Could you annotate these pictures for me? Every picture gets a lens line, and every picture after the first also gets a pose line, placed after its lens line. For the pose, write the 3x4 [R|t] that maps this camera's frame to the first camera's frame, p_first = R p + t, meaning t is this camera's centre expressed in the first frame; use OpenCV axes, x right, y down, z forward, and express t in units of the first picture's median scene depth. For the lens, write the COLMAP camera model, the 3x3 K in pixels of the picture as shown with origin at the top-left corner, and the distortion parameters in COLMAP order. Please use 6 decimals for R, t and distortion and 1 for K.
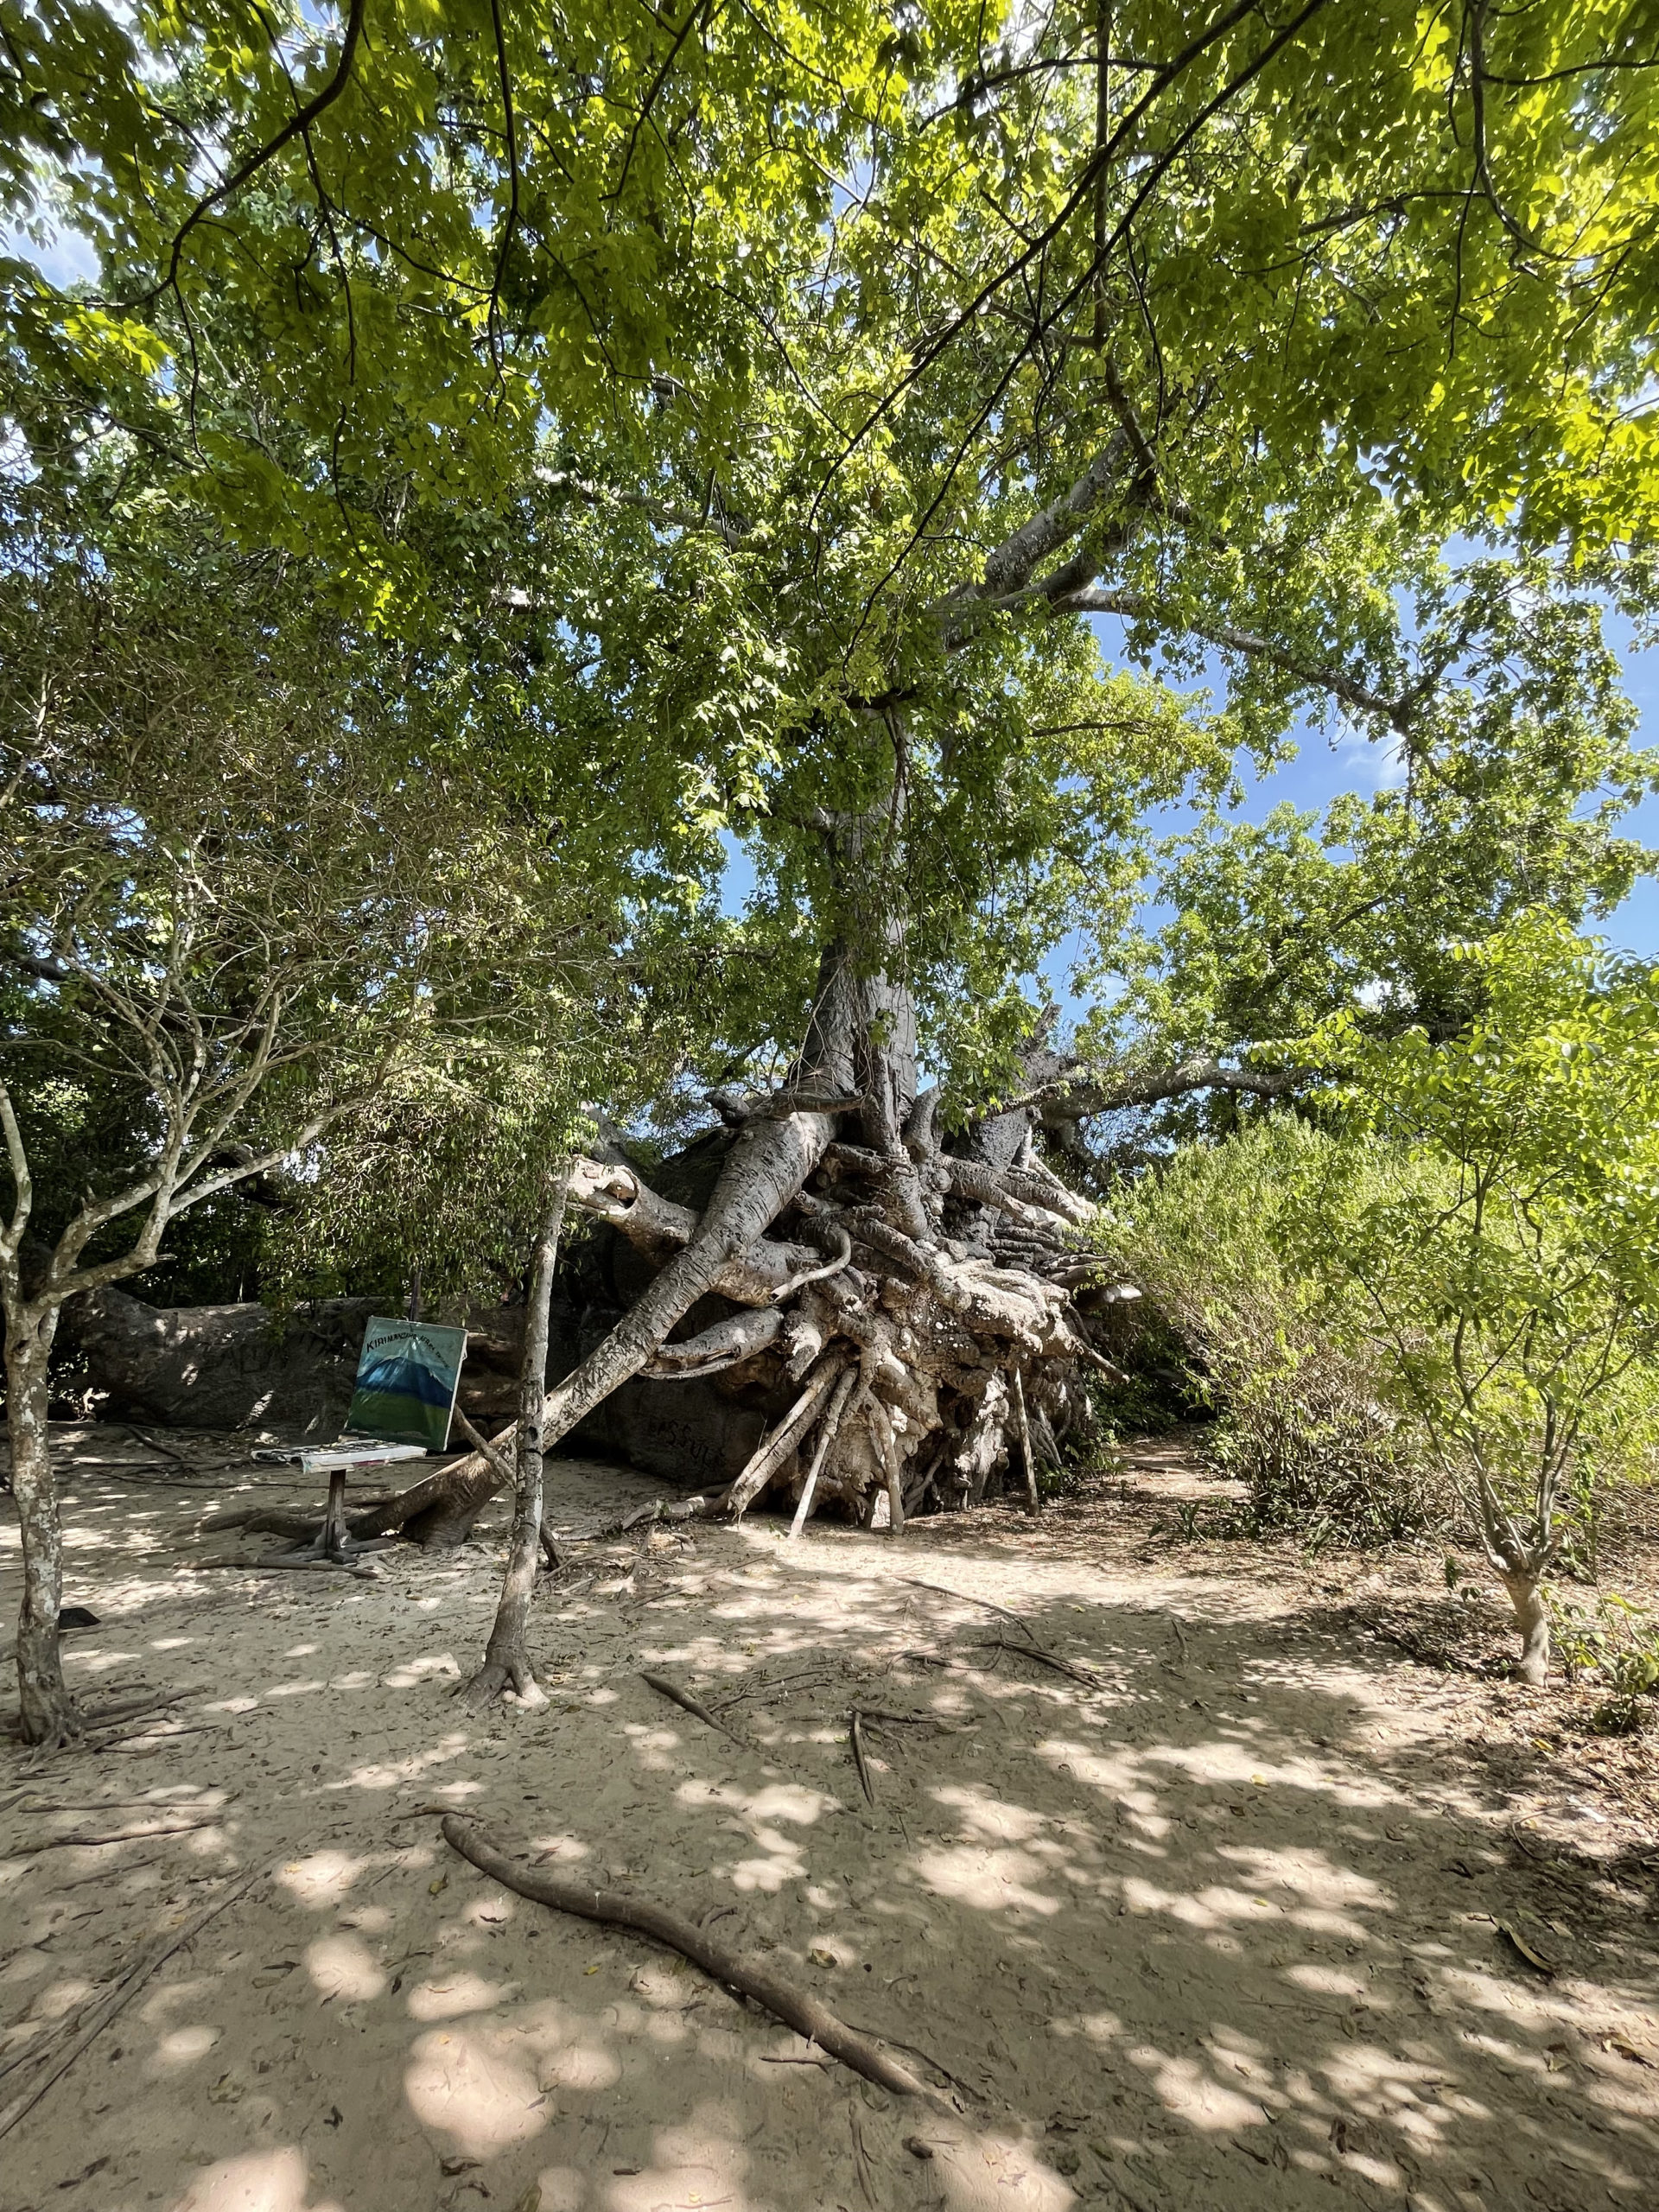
lens RADIAL K [[888.8, 0, 842.8], [0, 888.8, 1101.1], [0, 0, 1]] dist [-0.003383, -0.001056]
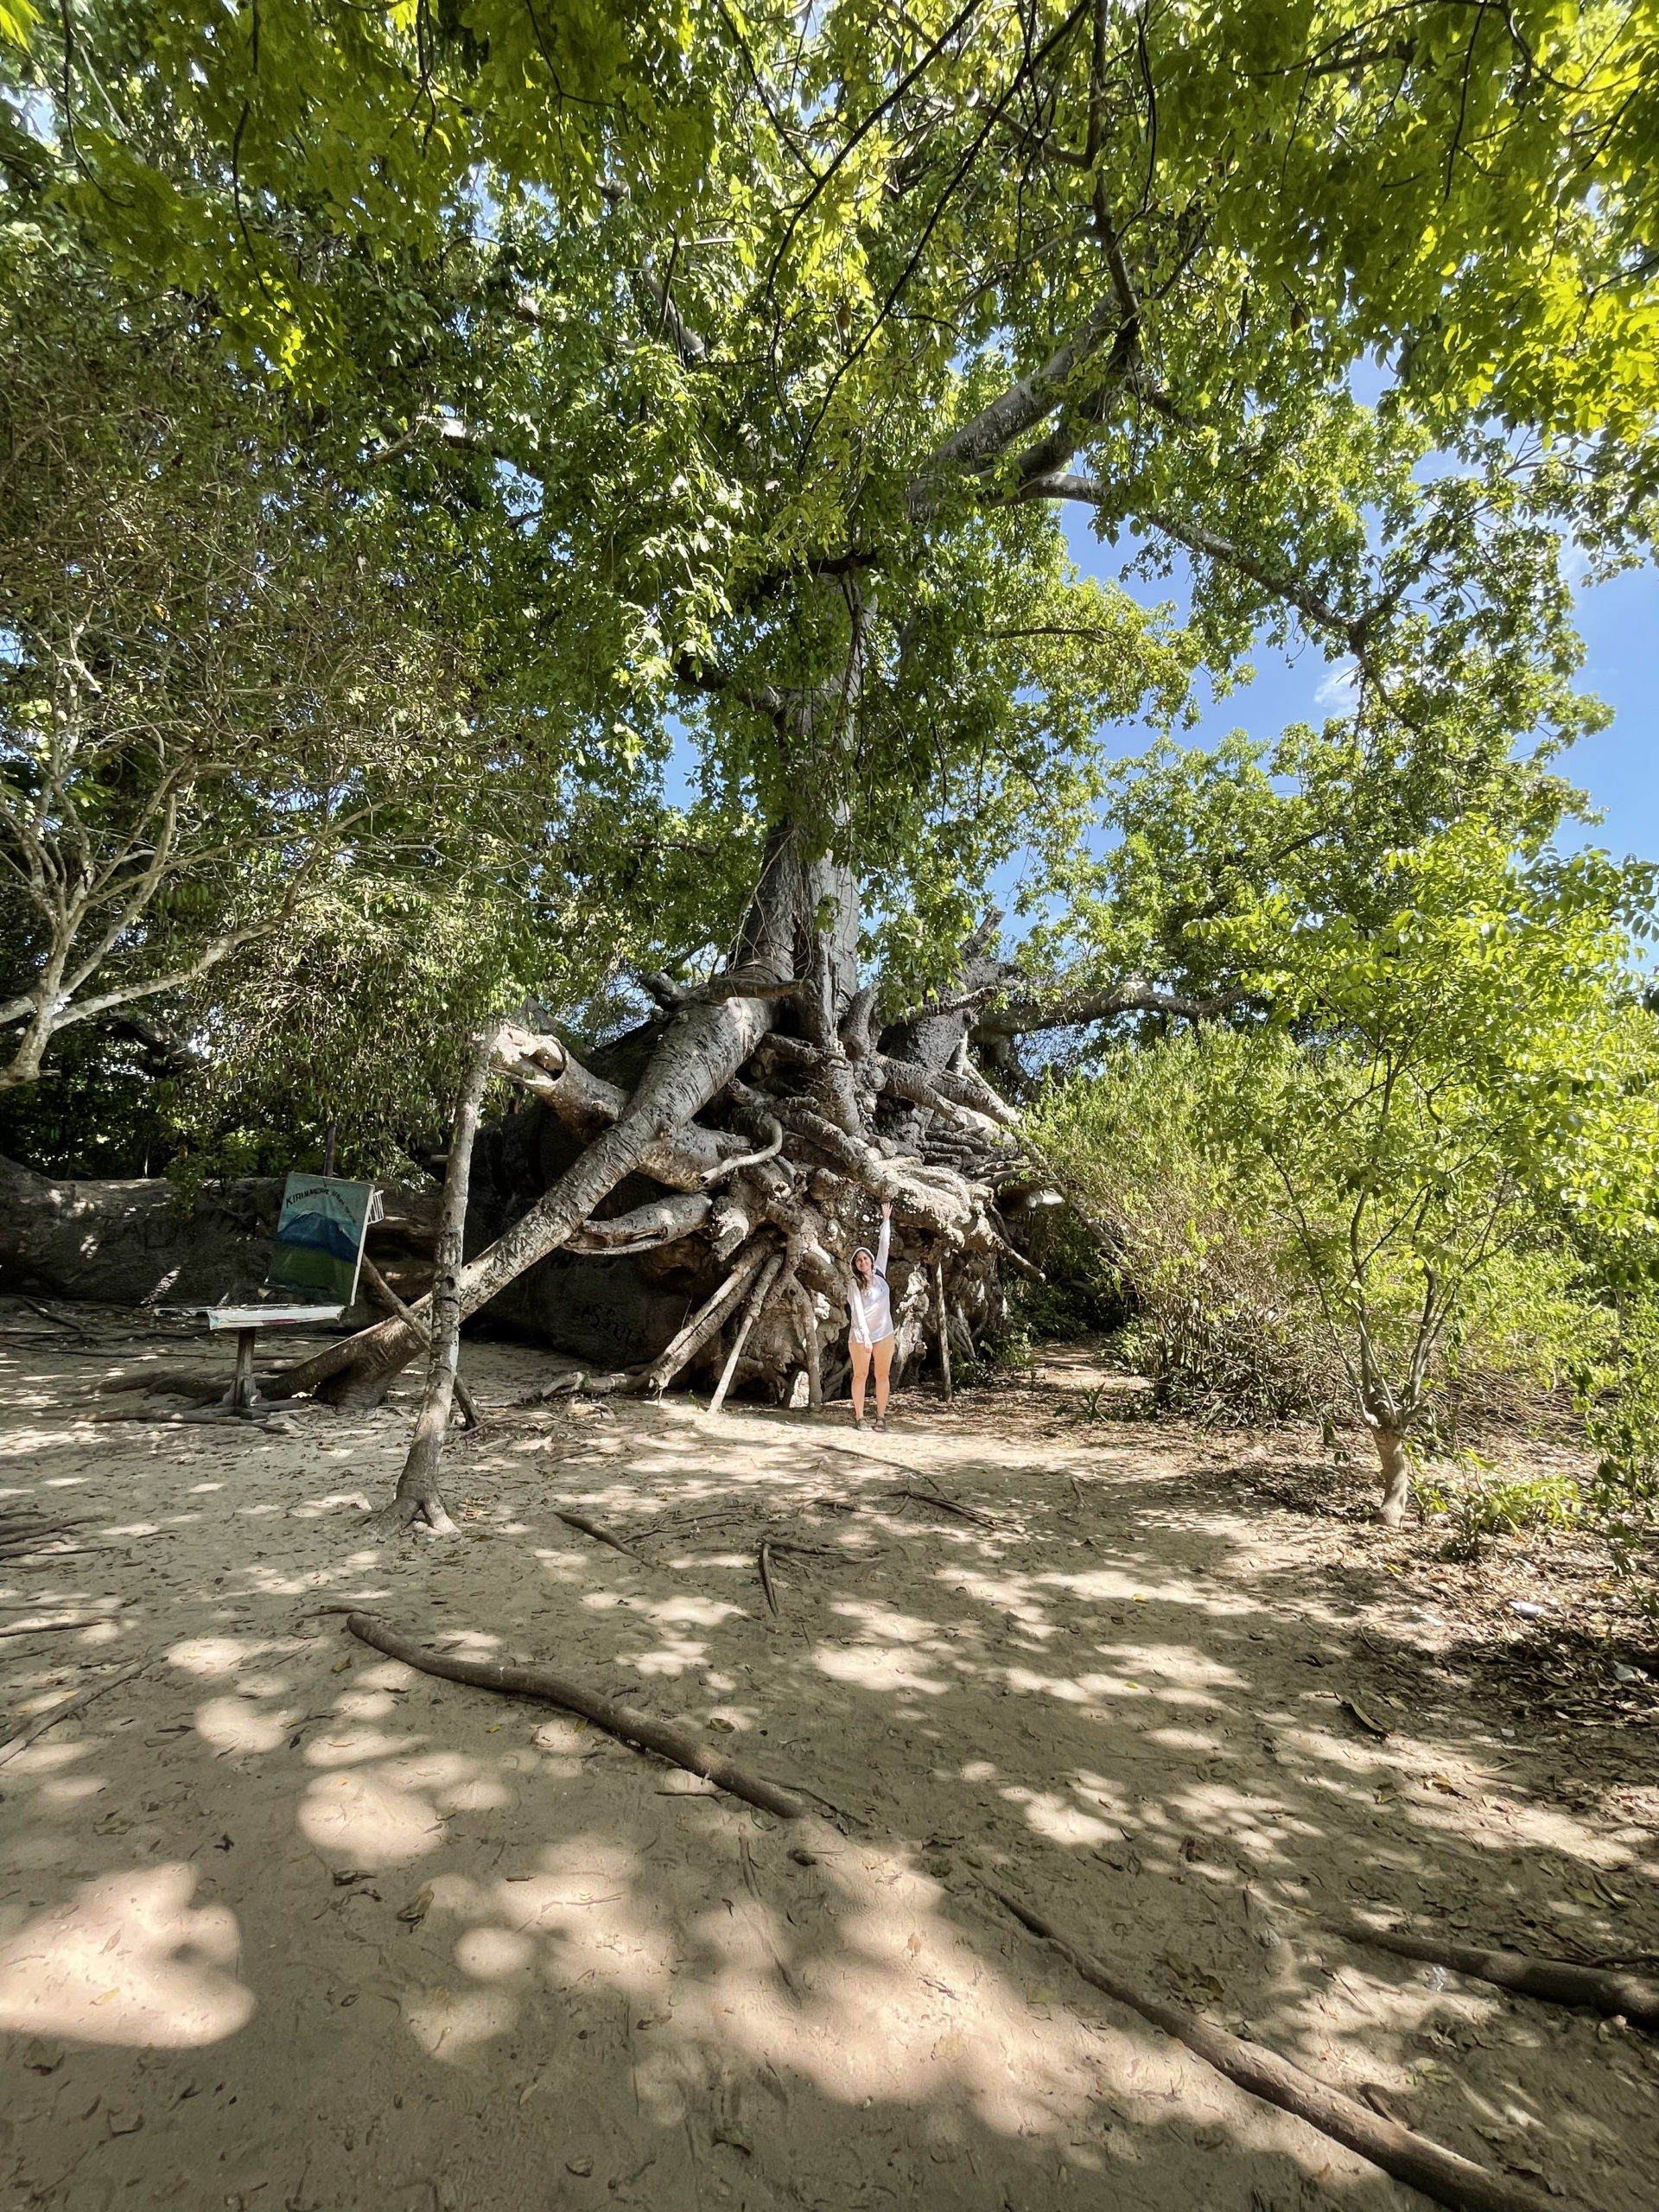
lens RADIAL K [[888.8, 0, 842.5], [0, 888.8, 1099.6], [0, 0, 1]] dist [-0.003383, -0.001056]
pose [[0.996472, 0.044714, 0.071017, 0.004428], [-0.050440, 0.995437, 0.080994, 0.044654], [-0.067071, -0.084290, 0.994181, 0.003488]]
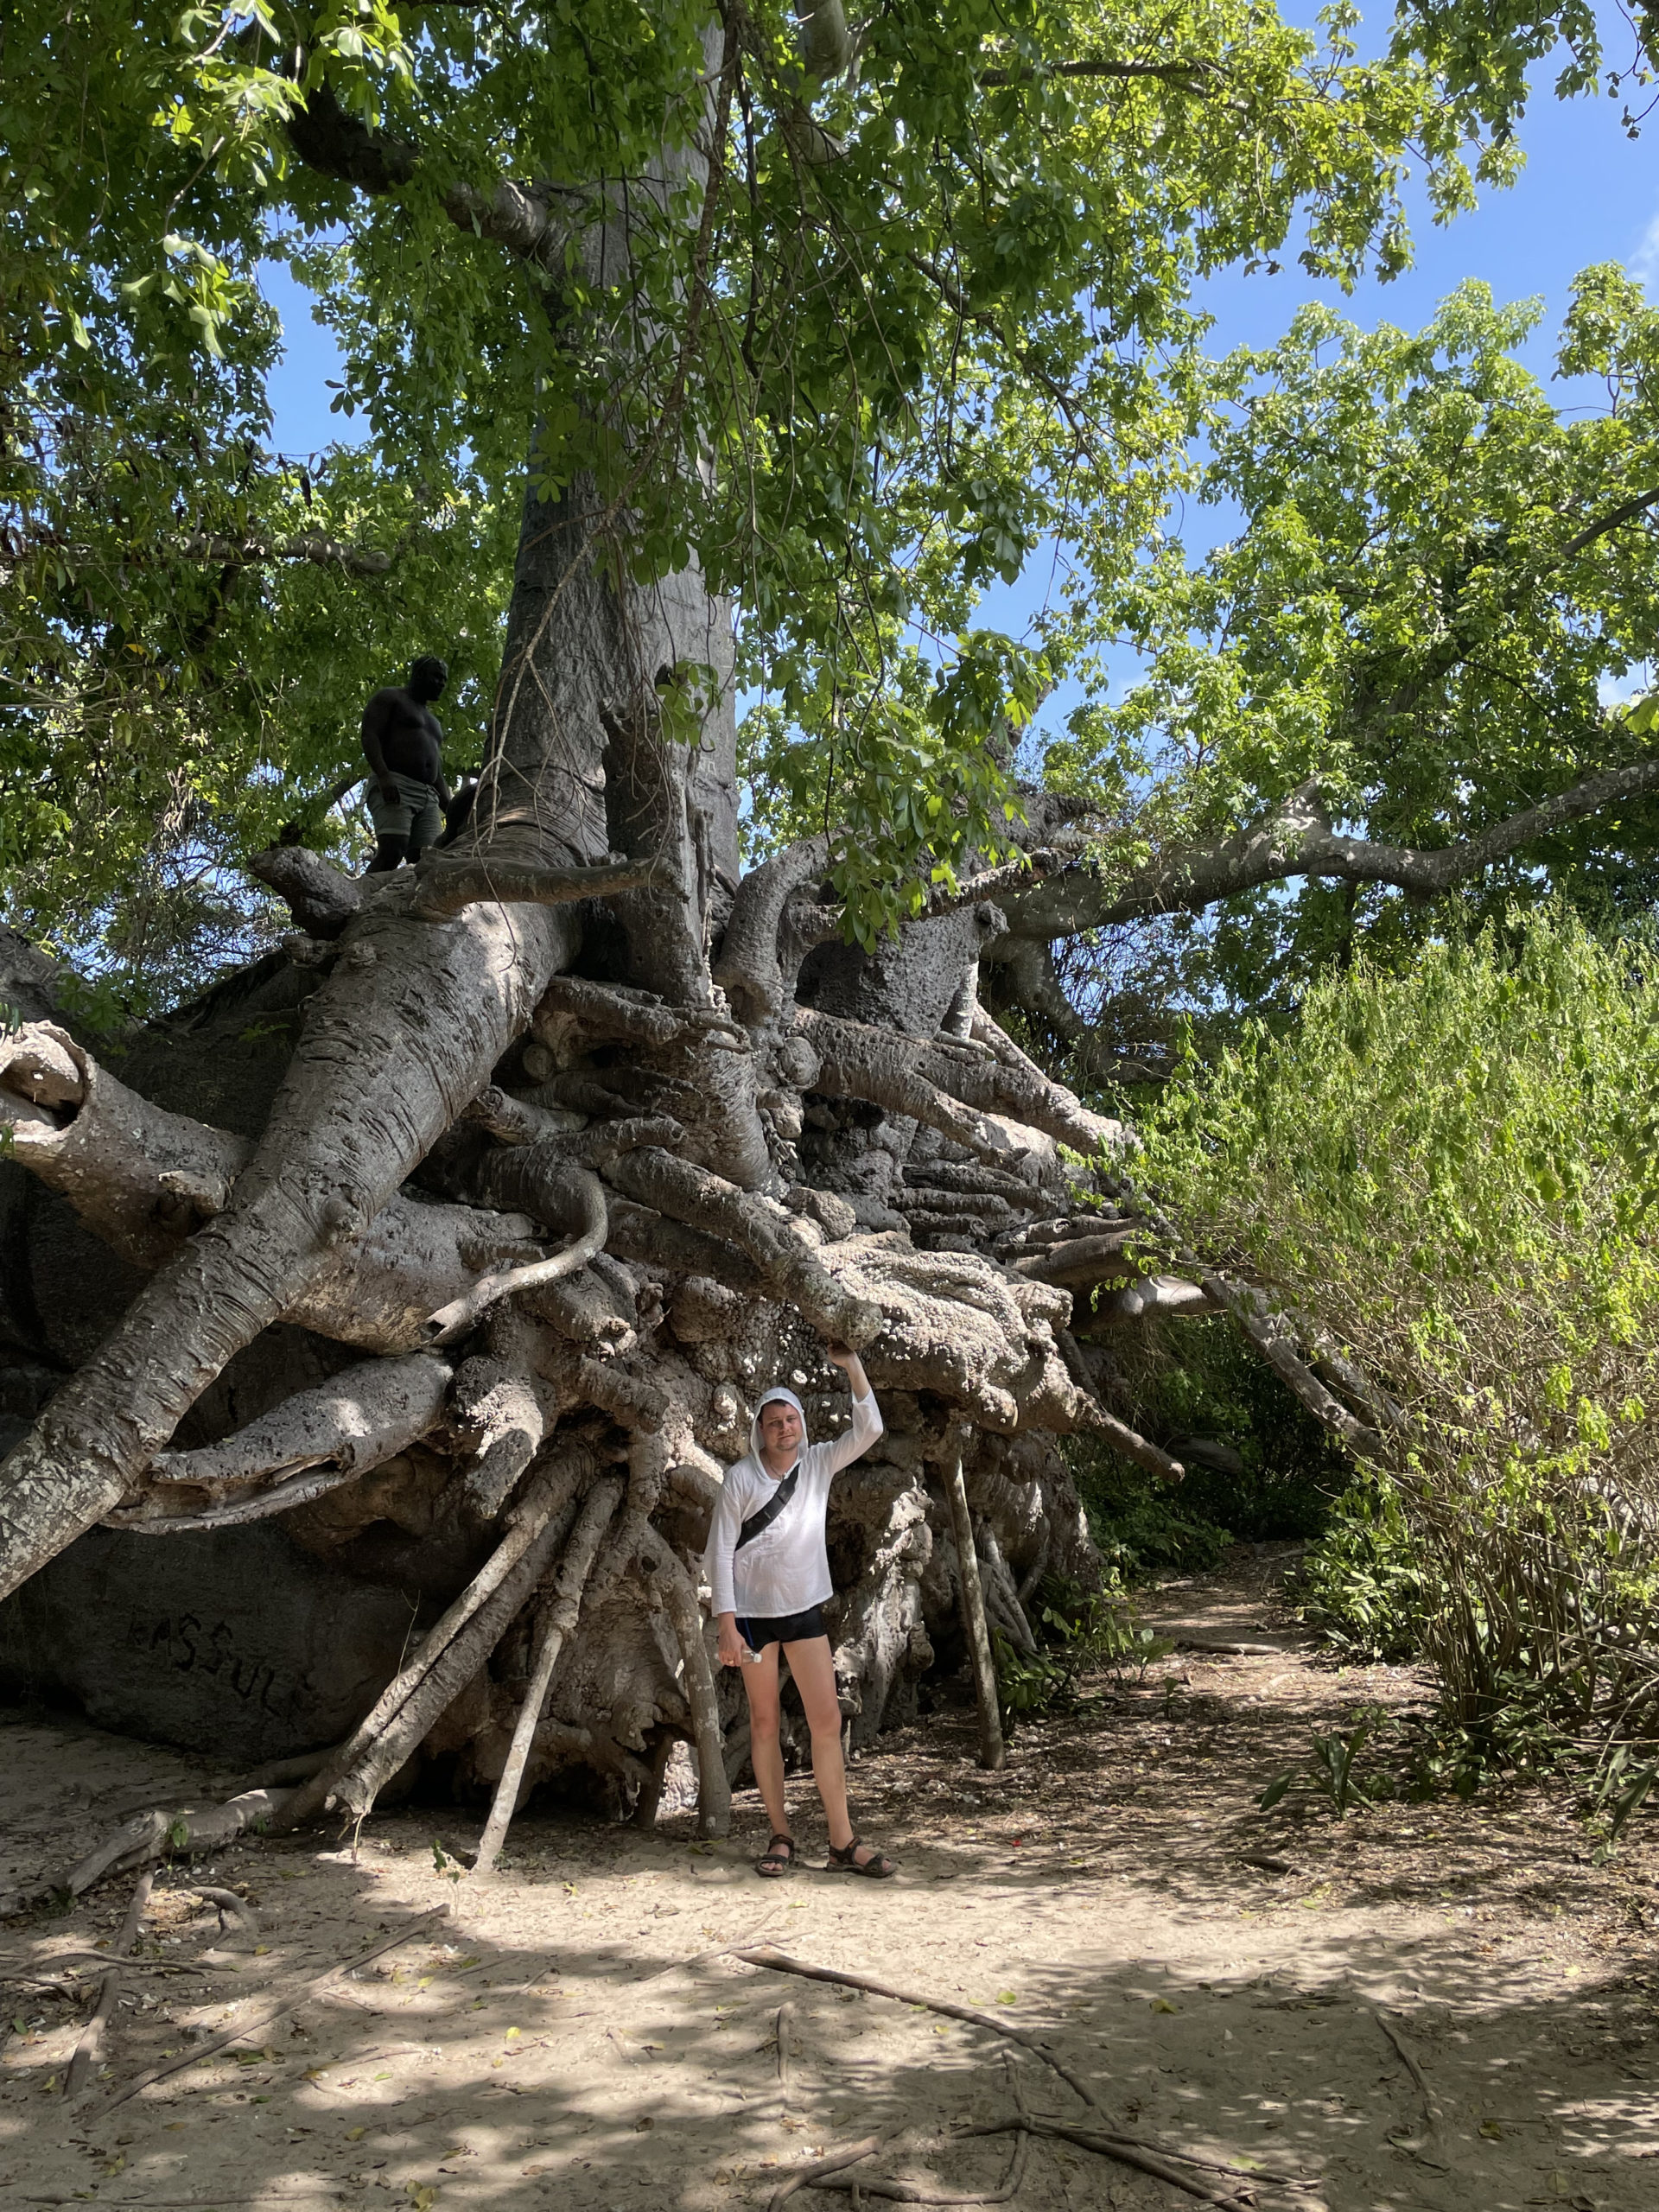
lens RADIAL K [[1777.2, 0, 834.5], [0, 1777.2, 1085.8], [0, 0, 1]] dist [0.064070, -0.067370]
pose [[0.985548, -0.008885, 0.169162, -0.032844], [-0.006752, 0.995769, 0.091639, 0.023768], [-0.169260, -0.091457, 0.981319, 0.136043]]
